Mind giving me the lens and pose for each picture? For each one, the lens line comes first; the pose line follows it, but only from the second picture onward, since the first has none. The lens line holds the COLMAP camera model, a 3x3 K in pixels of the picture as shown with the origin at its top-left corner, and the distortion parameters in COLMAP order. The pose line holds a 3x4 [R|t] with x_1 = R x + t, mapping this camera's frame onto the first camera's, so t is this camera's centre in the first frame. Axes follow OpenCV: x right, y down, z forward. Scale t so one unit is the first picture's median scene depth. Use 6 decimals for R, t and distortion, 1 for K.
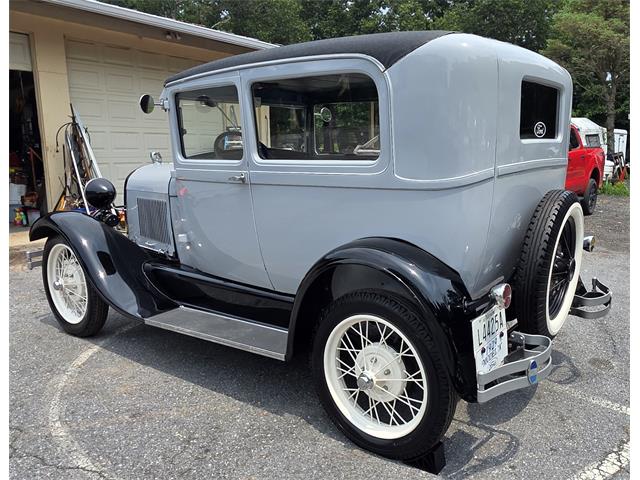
lens RADIAL K [[512.2, 0, 321.7], [0, 512.2, 271.8], [0, 0, 1]] dist [0.004525, 0.005422]
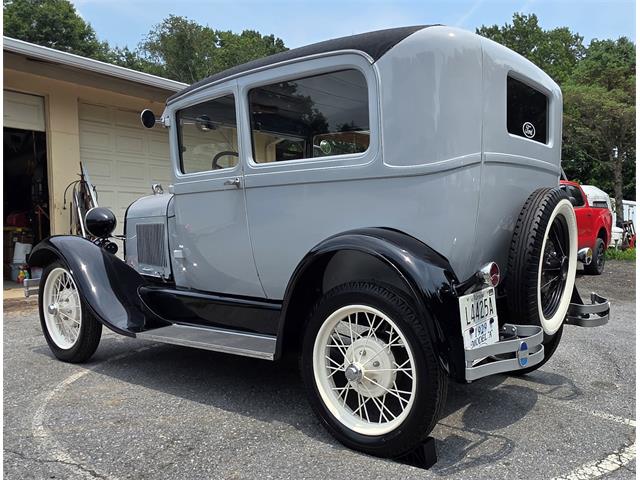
lens RADIAL K [[523.8, 0, 318.6], [0, 523.8, 295.3], [0, 0, 1]] dist [0.006891, 0.002083]
pose [[0.999730, 0.014035, -0.018523, 0.029052], [-0.015814, 0.994896, -0.099663, 0.139698], [0.017029, 0.099929, 0.994849, -0.007792]]
